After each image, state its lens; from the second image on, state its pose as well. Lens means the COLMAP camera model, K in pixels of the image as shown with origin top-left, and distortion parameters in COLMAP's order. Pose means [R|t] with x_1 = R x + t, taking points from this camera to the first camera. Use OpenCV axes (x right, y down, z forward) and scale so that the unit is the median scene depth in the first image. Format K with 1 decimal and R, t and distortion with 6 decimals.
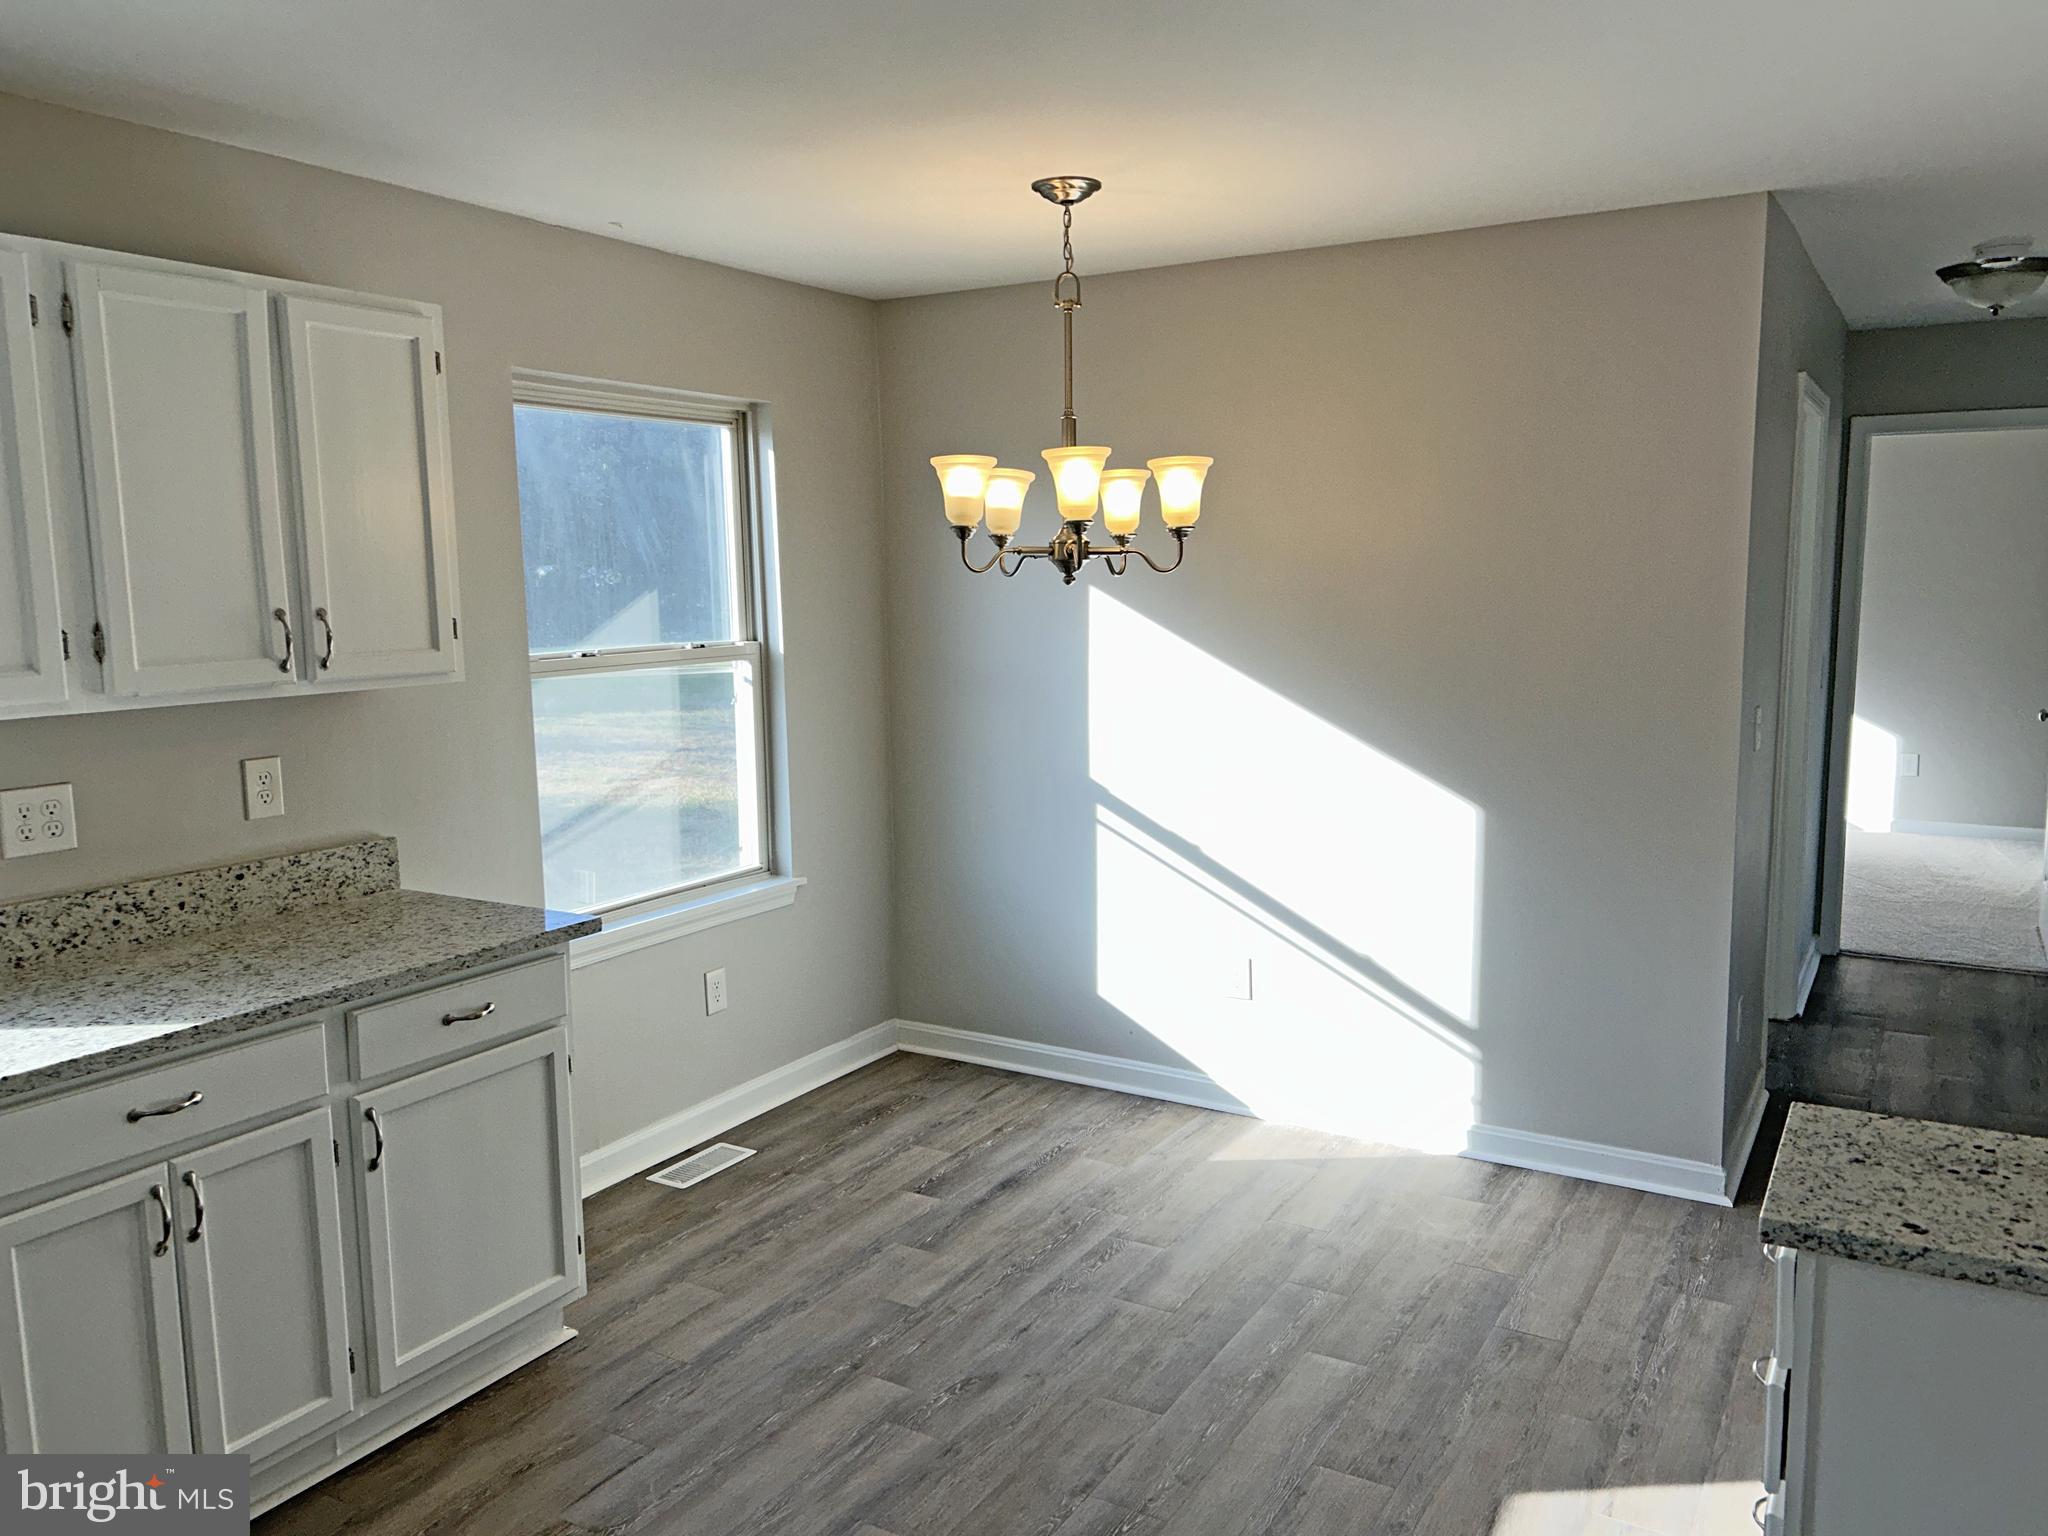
lens RADIAL K [[1549.7, 0, 1033.9], [0, 1549.7, 777.3], [0, 0, 1]] dist [0.034928, -0.021641]
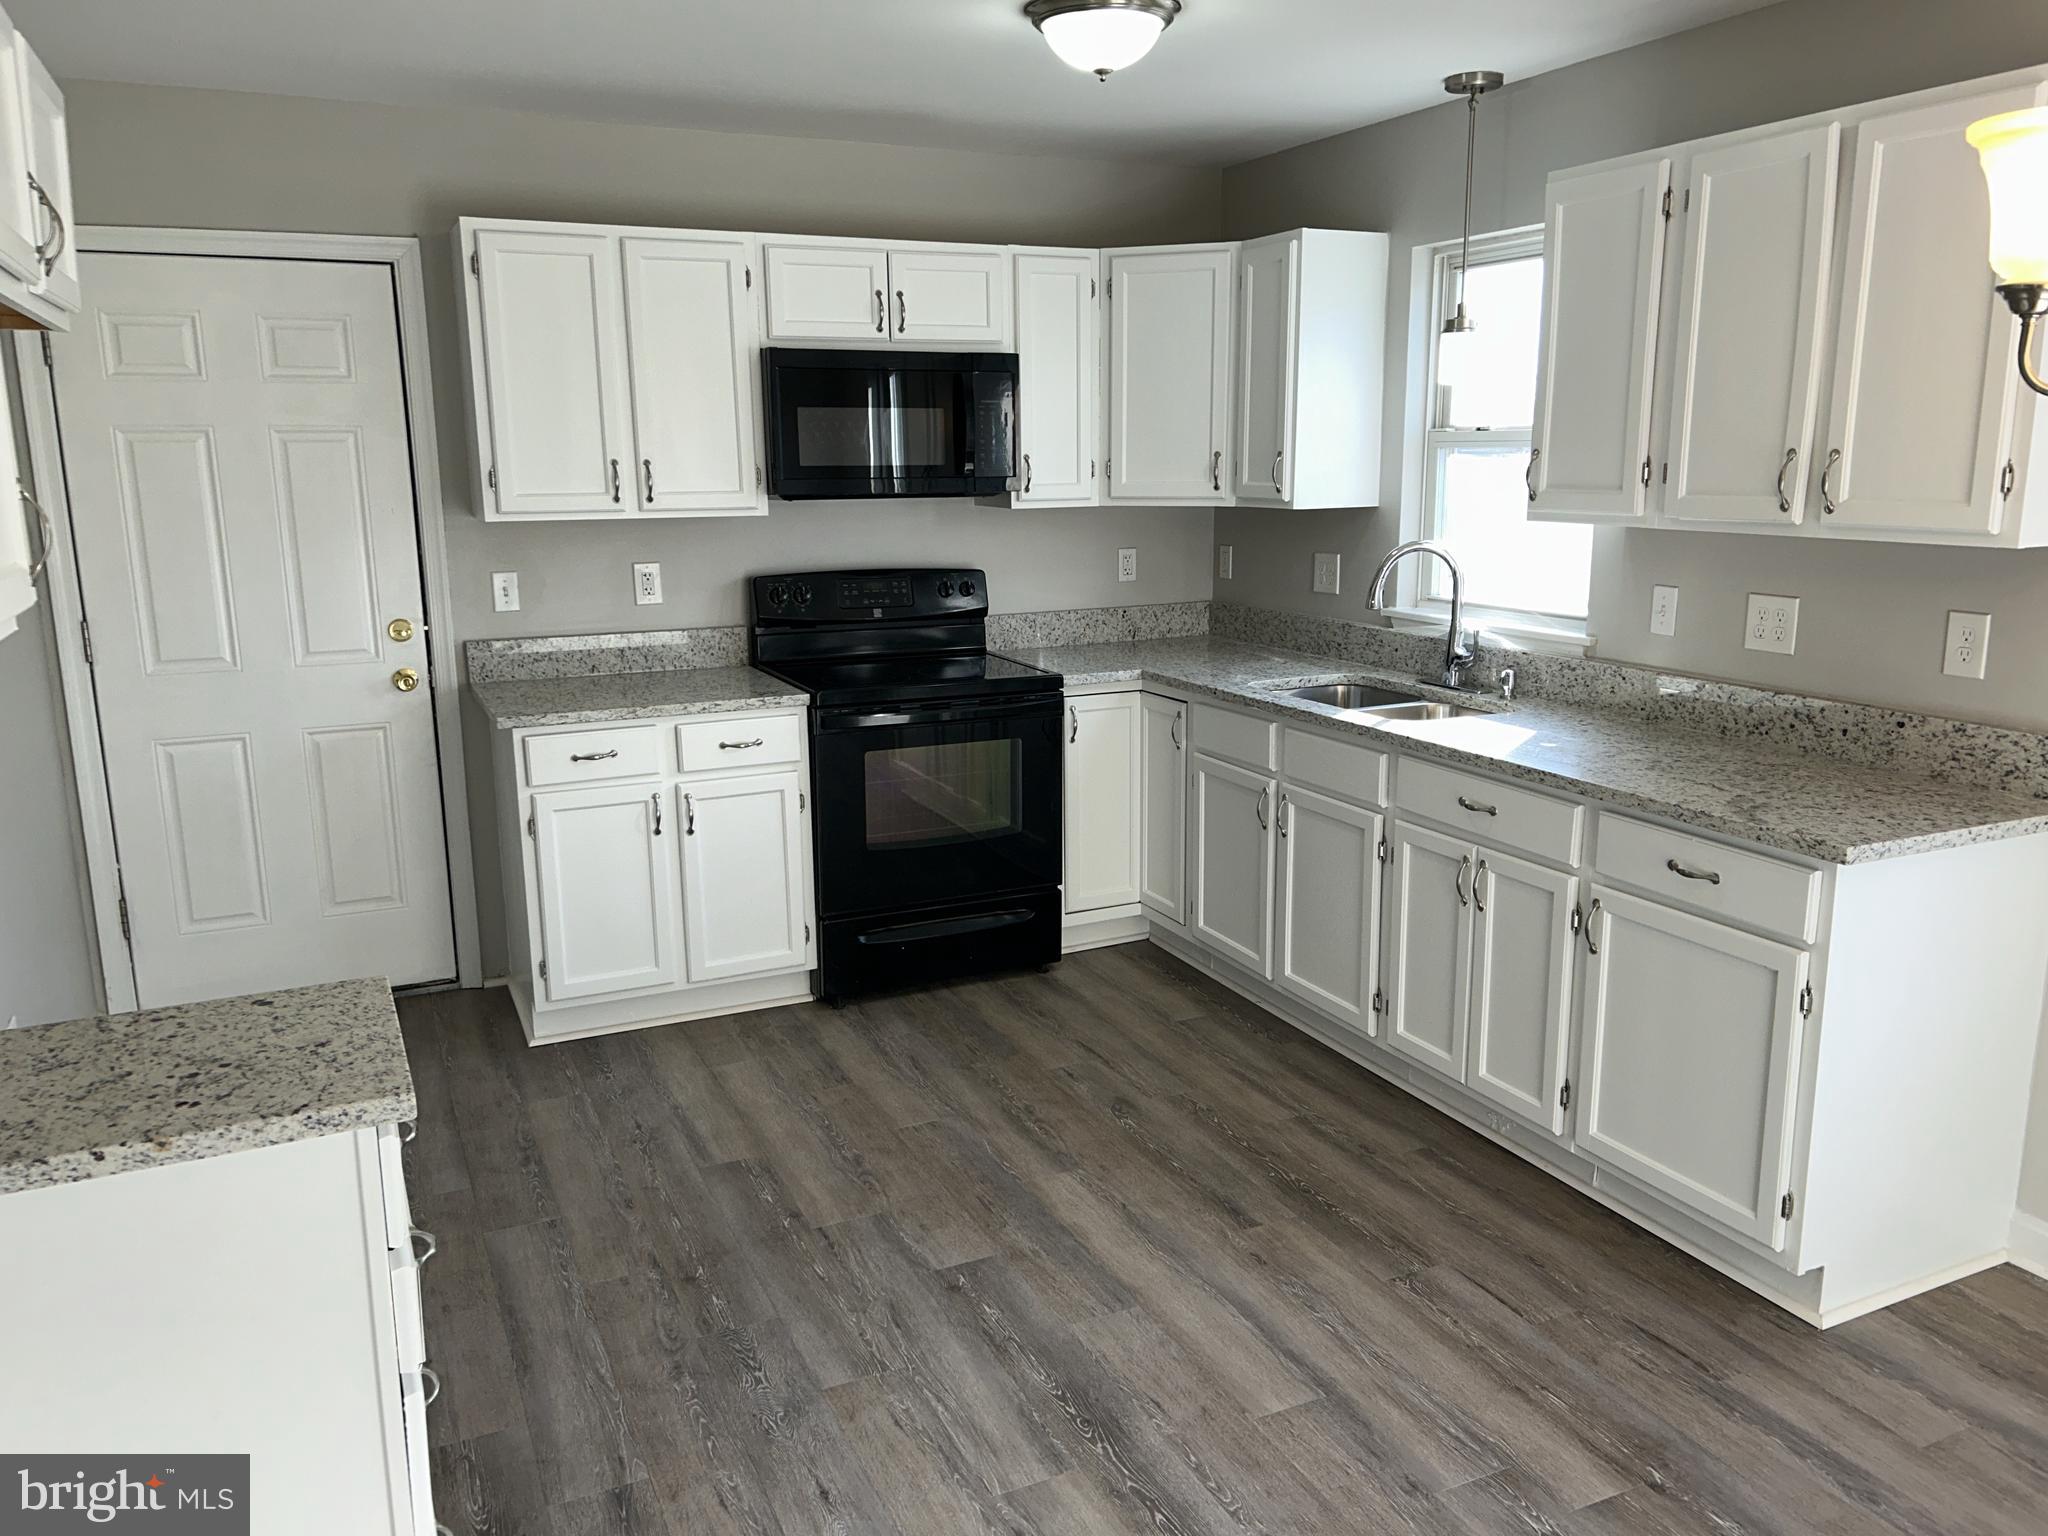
lens RADIAL K [[1549.7, 0, 1038.0], [0, 1549.7, 760.4], [0, 0, 1]] dist [0.034928, -0.021641]
pose [[-0.559799, 0.180194, -0.808798, 0.669756], [-0.099391, 0.954421, 0.281429, -0.154460], [0.822646, 0.237931, -0.516374, 1.186784]]
